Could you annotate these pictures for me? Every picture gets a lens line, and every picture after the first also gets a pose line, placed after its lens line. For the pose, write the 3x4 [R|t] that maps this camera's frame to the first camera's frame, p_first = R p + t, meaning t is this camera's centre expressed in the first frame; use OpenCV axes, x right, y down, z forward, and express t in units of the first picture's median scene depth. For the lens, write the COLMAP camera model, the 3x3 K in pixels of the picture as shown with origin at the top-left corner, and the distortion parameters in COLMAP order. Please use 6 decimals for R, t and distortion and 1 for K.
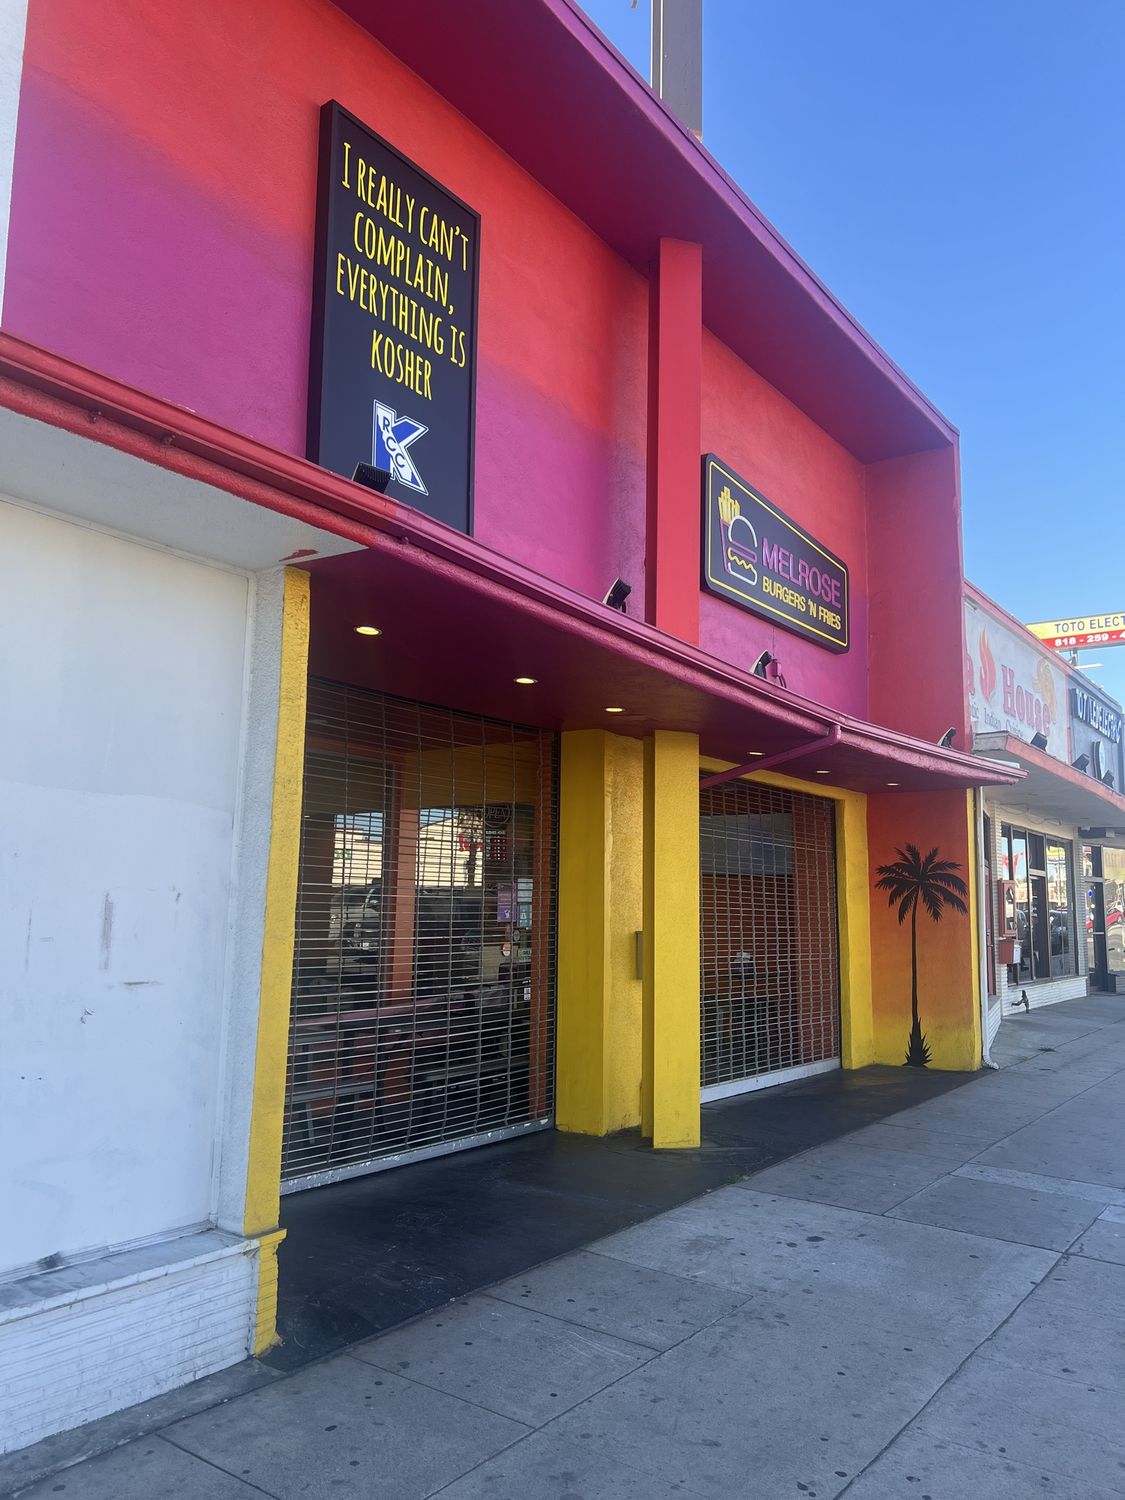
lens RADIAL K [[1123.5, 0, 563.1], [0, 1123.5, 748.6], [0, 0, 1]] dist [0.014595, 0.001390]
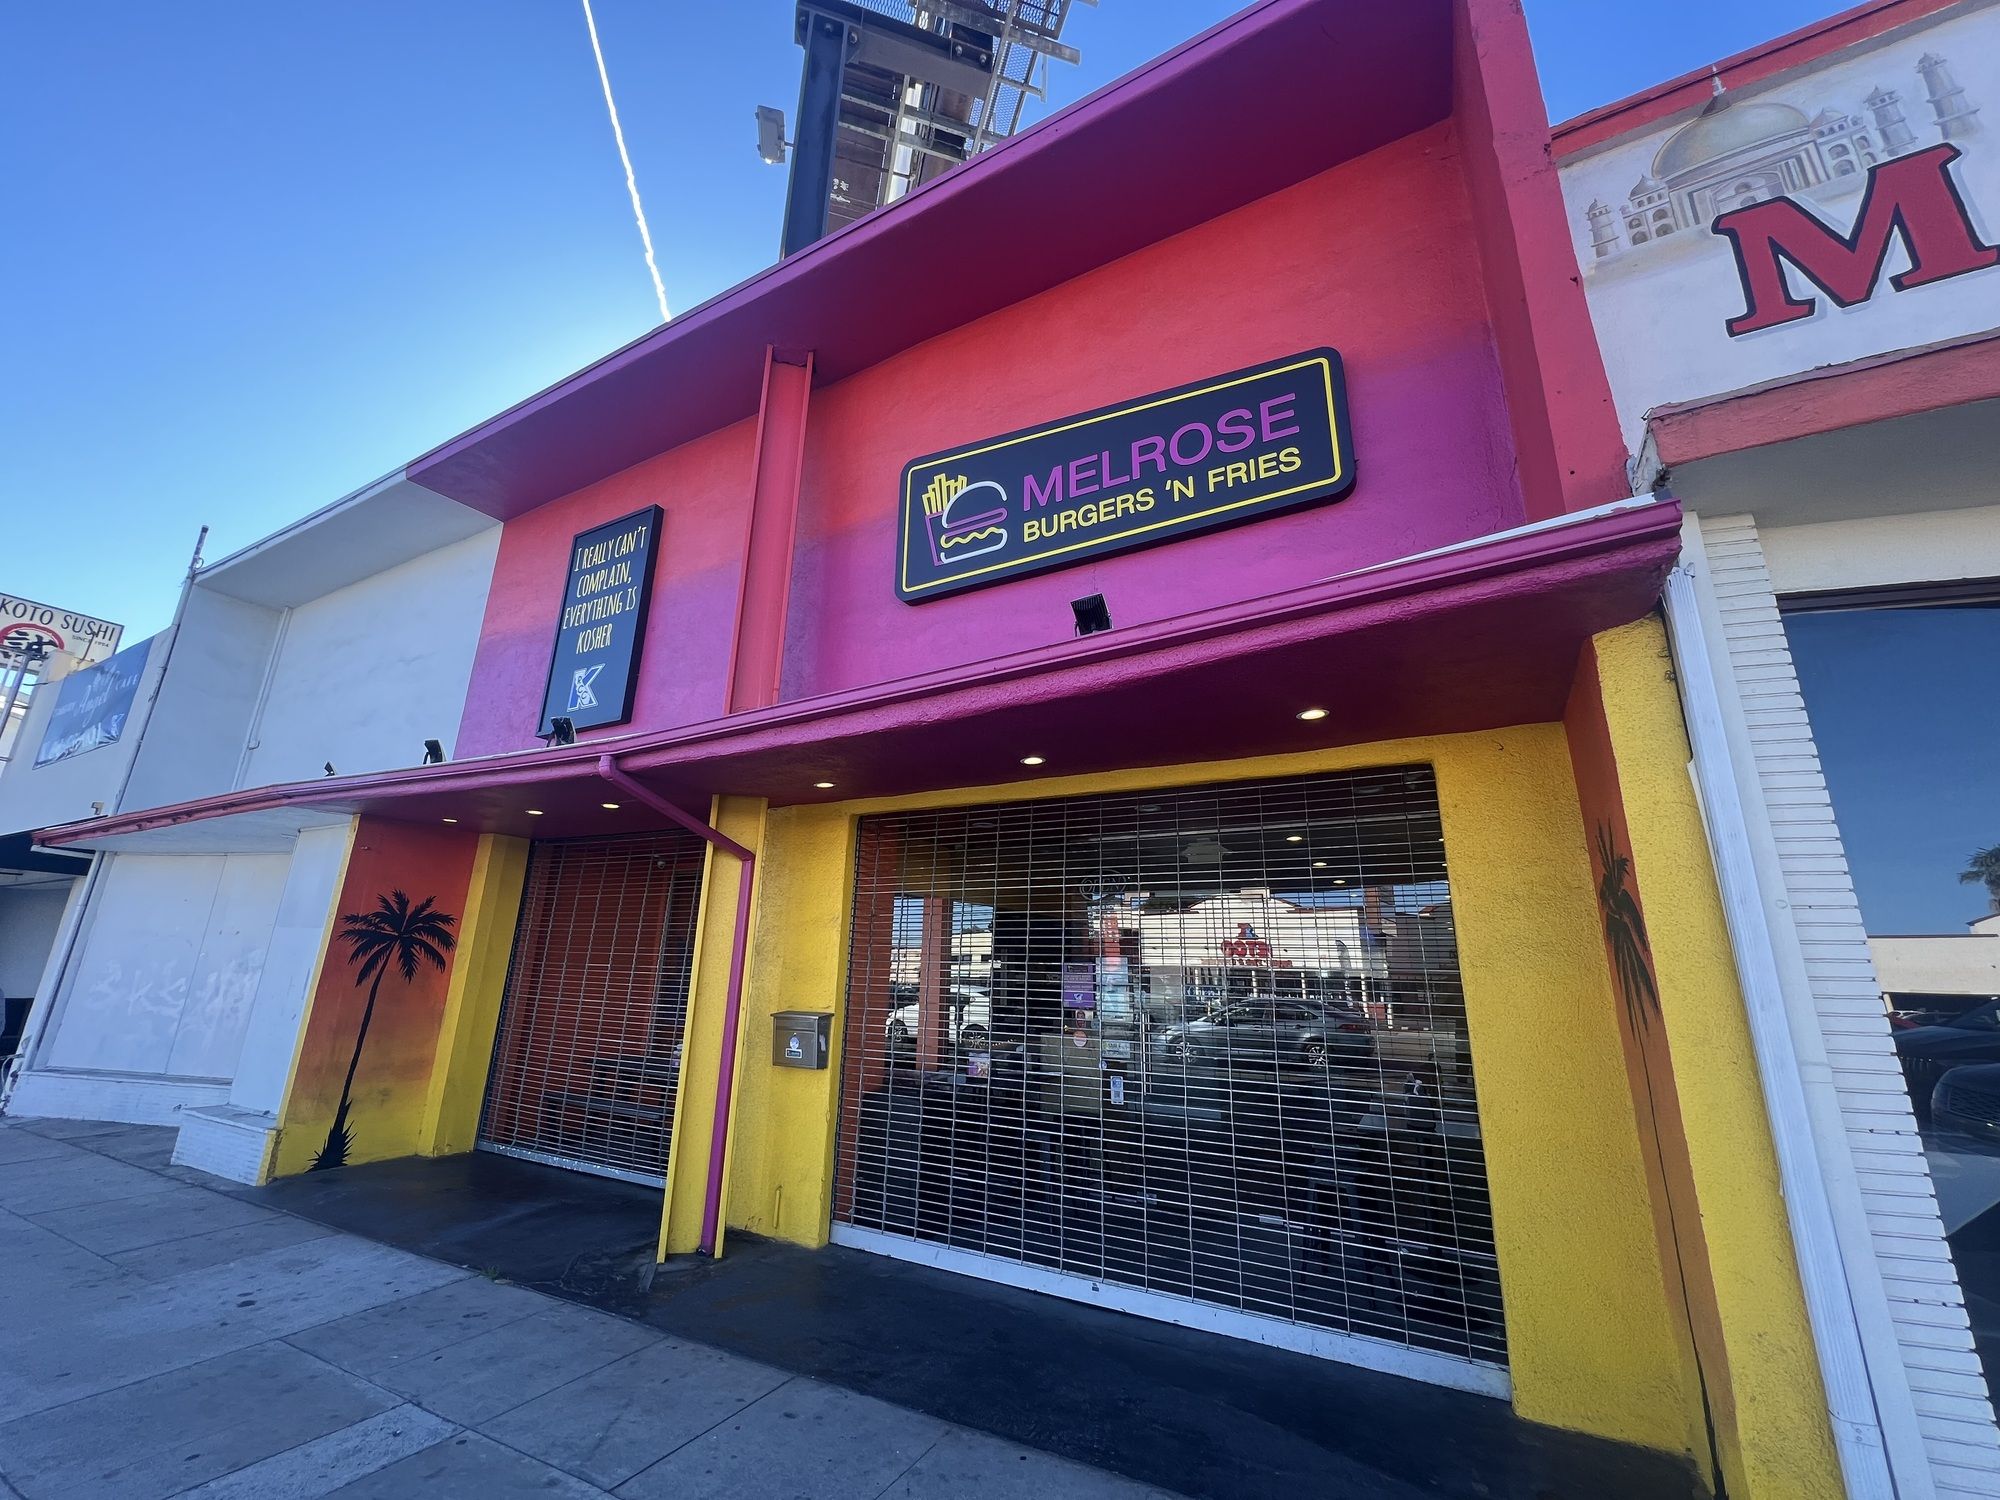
lens RADIAL K [[796.8, 0, 1004.2], [0, 796.8, 755.4], [0, 0, 1]] dist [0.000727, 0.000070]
pose [[0.120057, -0.283185, -0.951521, 0.983971], [0.115087, 0.955962, -0.269986, 0.204818], [0.986074, -0.077094, 0.147361, 1.398529]]
